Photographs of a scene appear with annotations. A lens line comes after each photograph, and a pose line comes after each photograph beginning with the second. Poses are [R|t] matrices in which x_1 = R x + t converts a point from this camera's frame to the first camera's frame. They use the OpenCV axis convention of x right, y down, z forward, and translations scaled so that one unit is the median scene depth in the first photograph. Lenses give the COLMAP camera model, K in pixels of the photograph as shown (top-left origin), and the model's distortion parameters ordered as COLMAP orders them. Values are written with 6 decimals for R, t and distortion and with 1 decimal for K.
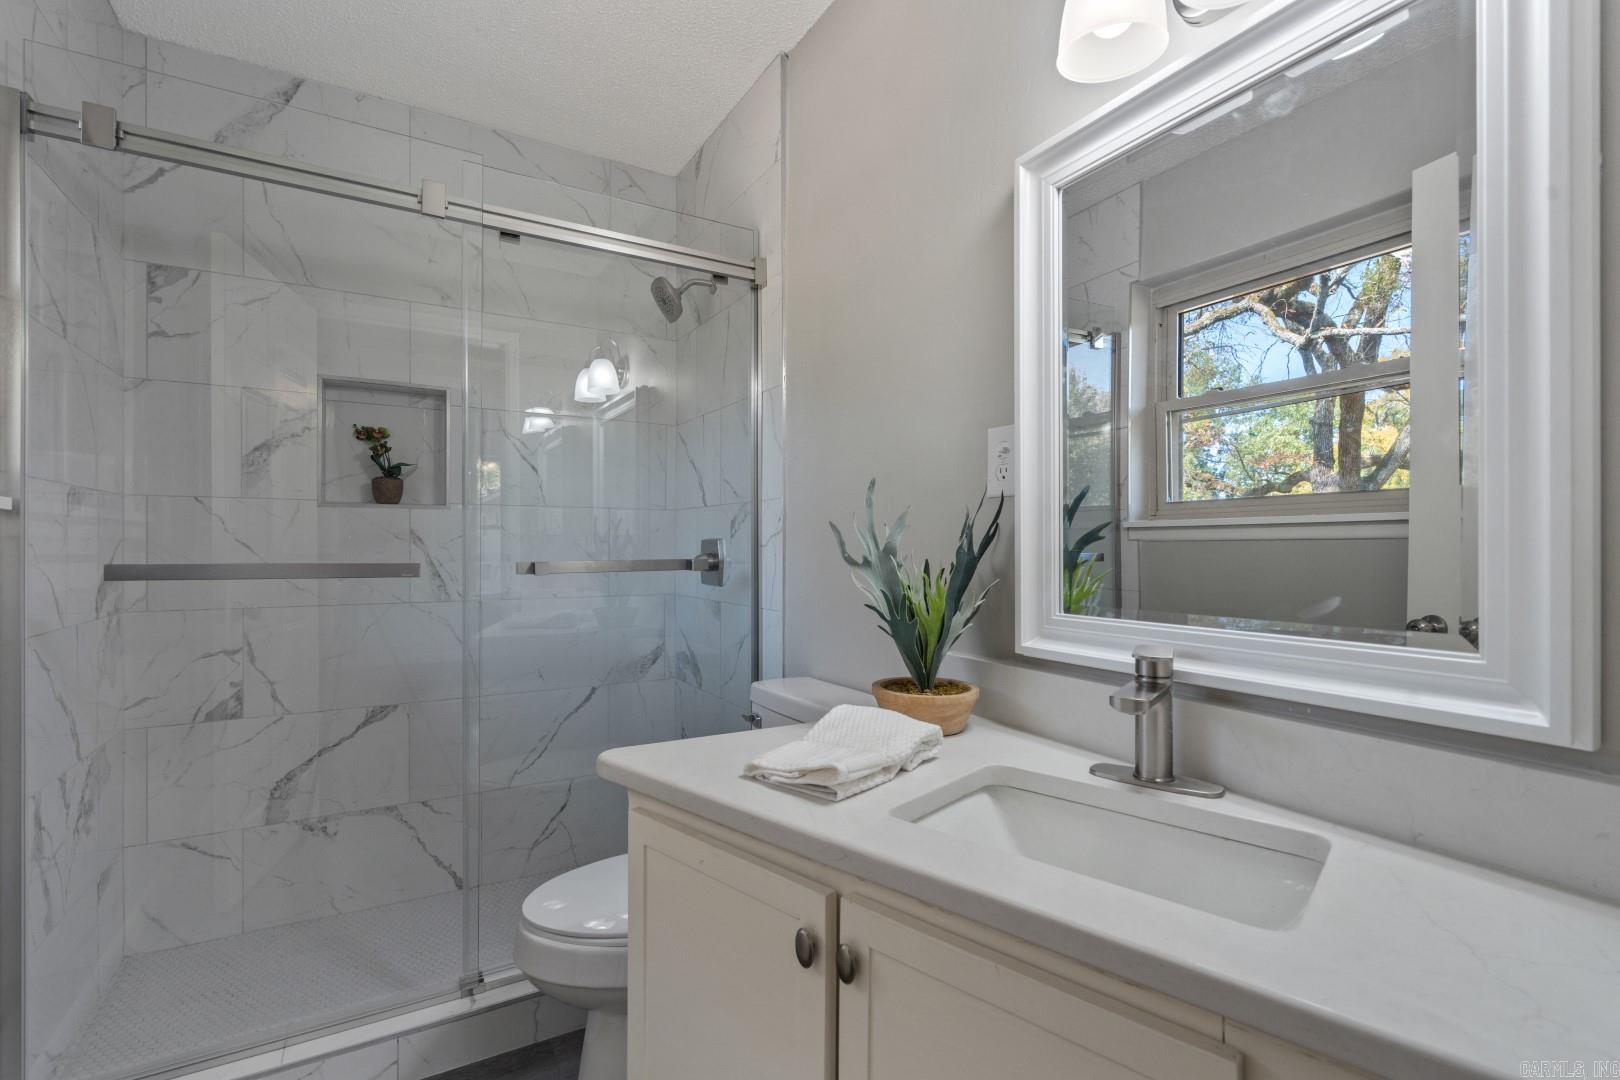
lens RADIAL K [[738.6, 0, 816.2], [0, 738.6, 543.4], [0, 0, 1]] dist [-0.000736, 0.000162]
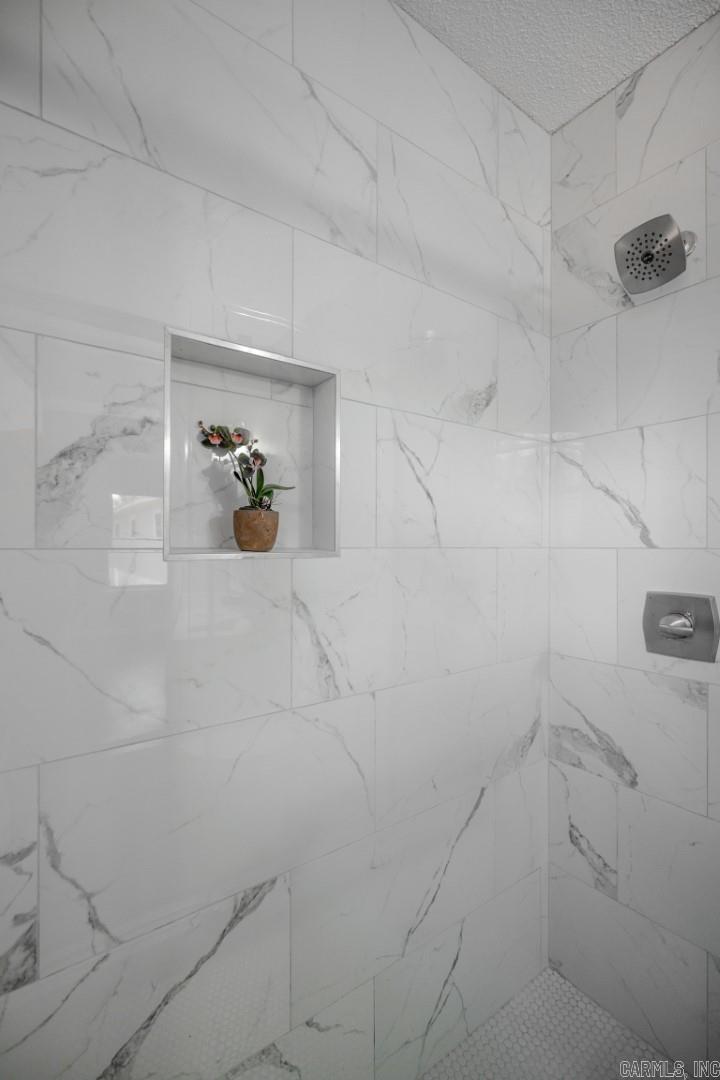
lens RADIAL K [[492.4, 0, 355.8], [0, 492.4, 541.0], [0, 0, 1]] dist [-0.000736, 0.000162]
pose [[0.994758, -0.000488, 0.102258, -0.539046], [0.000934, 0.999990, -0.004311, -0.059721], [-0.102255, 0.004384, 0.994749, 0.580102]]
